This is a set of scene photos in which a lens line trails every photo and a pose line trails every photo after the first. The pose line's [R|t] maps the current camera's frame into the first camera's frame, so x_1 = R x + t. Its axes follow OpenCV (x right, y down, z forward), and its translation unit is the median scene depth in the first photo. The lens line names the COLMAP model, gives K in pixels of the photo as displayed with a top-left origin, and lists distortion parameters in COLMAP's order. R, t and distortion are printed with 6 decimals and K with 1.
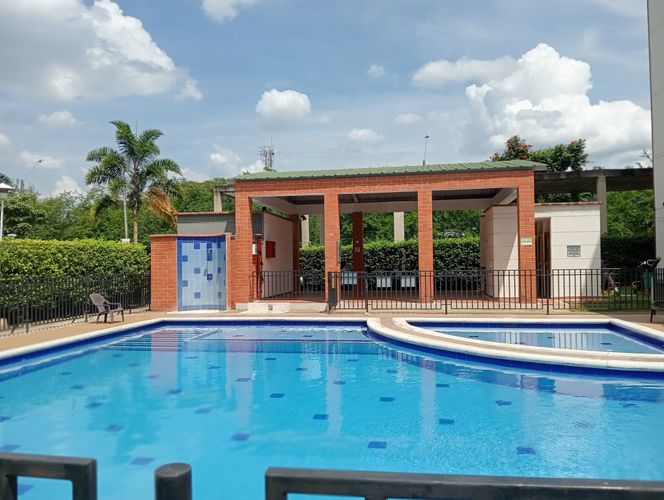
lens RADIAL K [[536.9, 0, 332.0], [0, 536.9, 250.0], [0, 0, 1]] dist [0.105384, -0.224871]
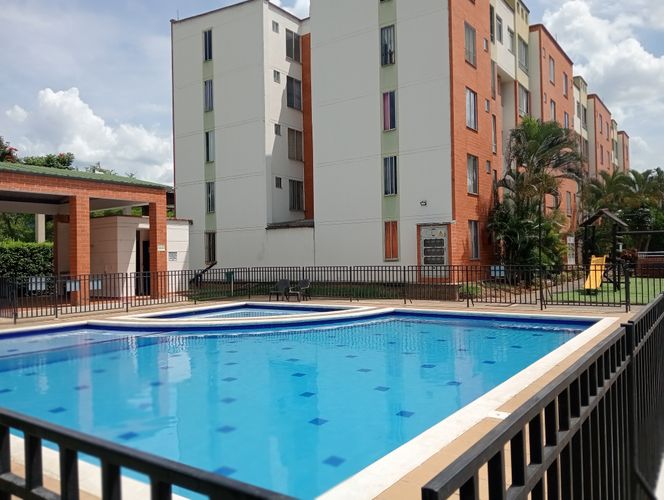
lens RADIAL K [[536.9, 0, 332.0], [0, 536.9, 250.0], [0, 0, 1]] dist [0.105384, -0.224871]
pose [[0.427398, 0.016334, 0.903916, -0.561152], [-0.002590, 0.999855, -0.016843, 0.008303], [-0.904060, 0.004857, 0.427378, 0.129690]]
